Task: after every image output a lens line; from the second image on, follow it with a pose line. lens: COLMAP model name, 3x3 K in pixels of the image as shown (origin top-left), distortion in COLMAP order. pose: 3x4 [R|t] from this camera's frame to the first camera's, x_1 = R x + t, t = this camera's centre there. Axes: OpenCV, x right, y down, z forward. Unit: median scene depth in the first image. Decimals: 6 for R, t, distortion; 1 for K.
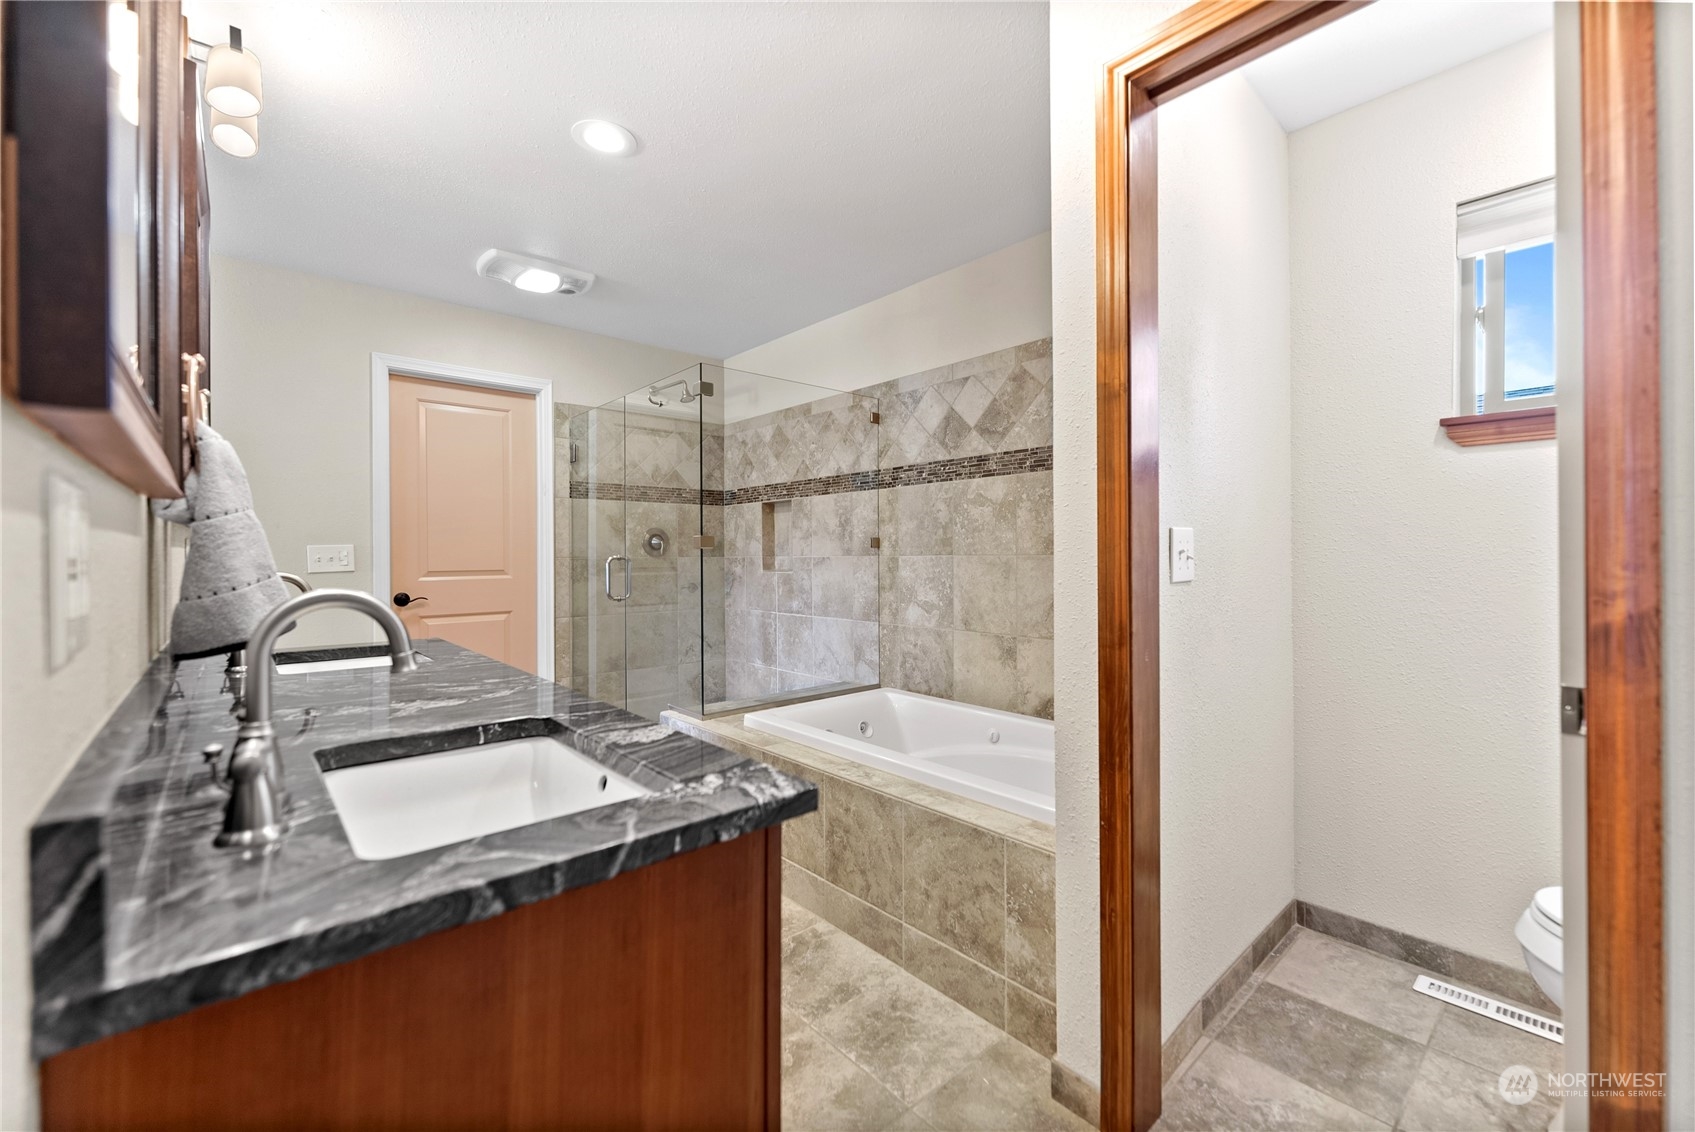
lens RADIAL K [[696.5, 0, 848.8], [0, 696.5, 558.4], [0, 0, 1]] dist [-0.000292, -0.000007]
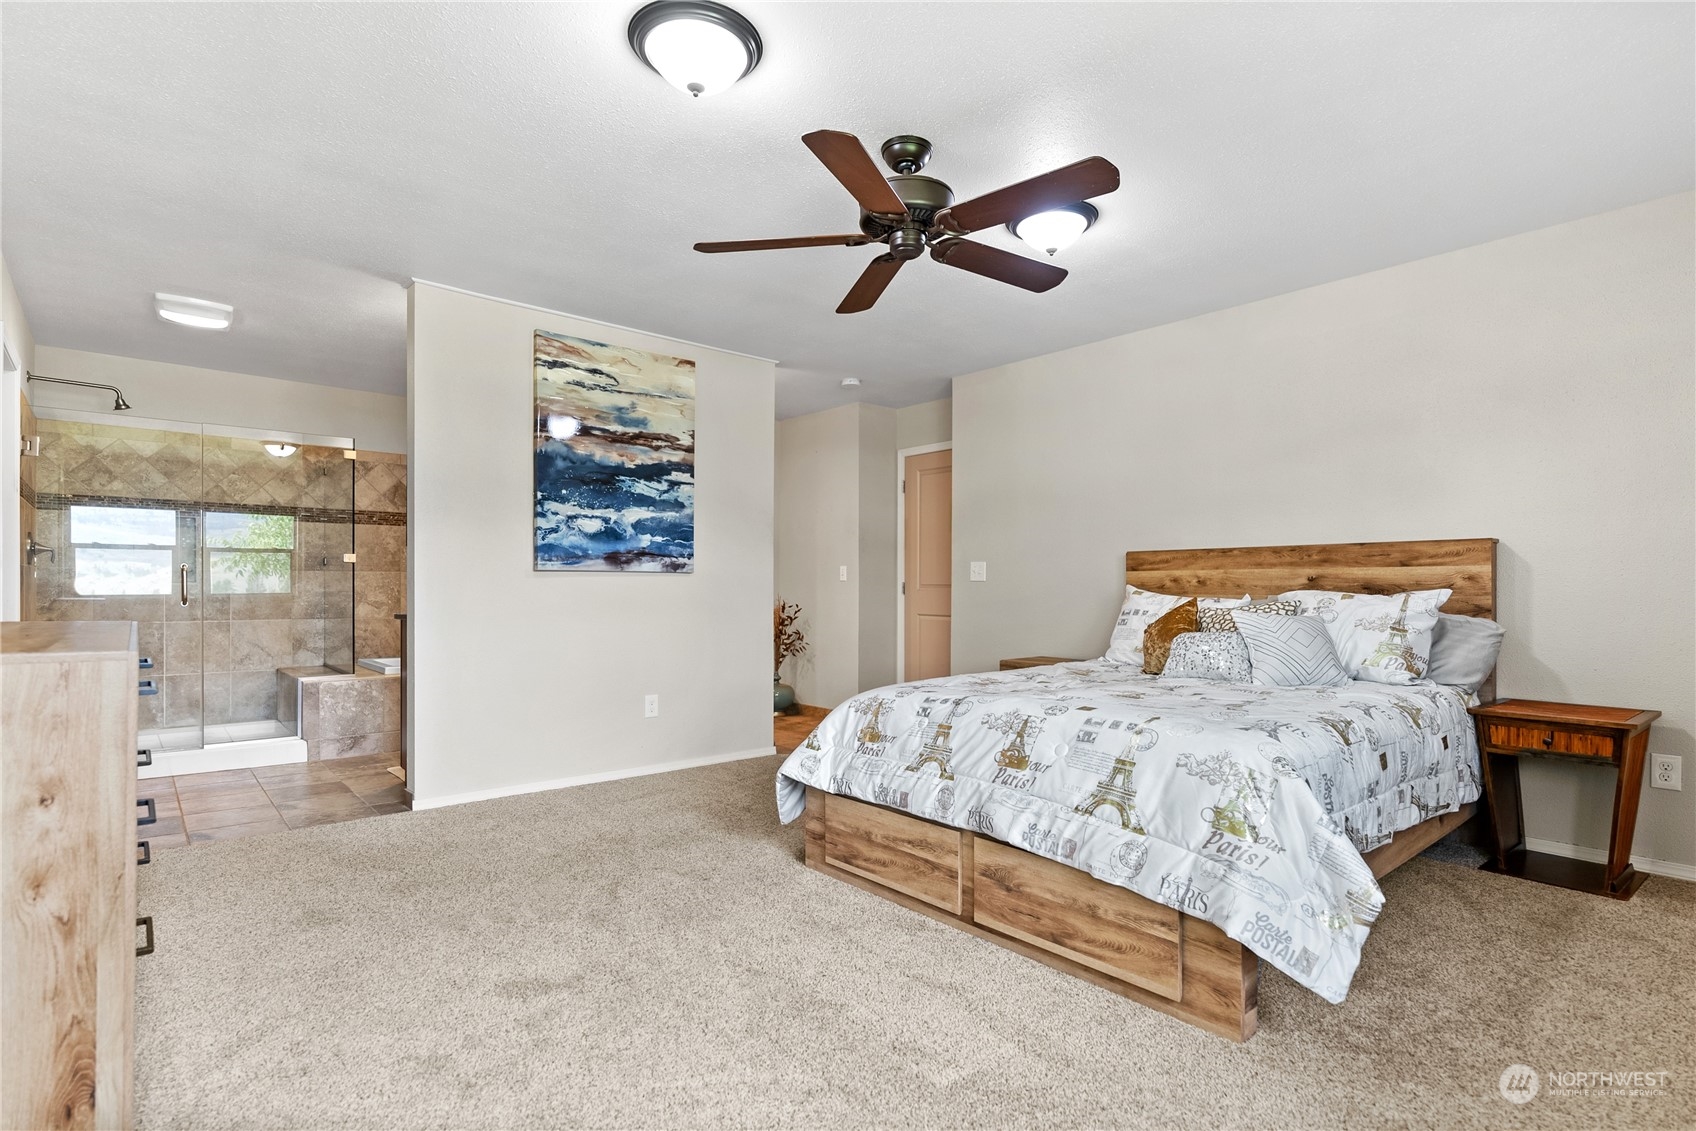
lens RADIAL K [[755.7, 0, 849.1], [0, 755.7, 575.1], [0, 0, 1]] dist [0.000090, 0.000006]
pose [[-0.023413, 0.018922, 0.999547, -1.578980], [0.000068, 0.999821, -0.018926, 0.035714], [-0.999726, -0.000375, -0.023410, -0.010854]]
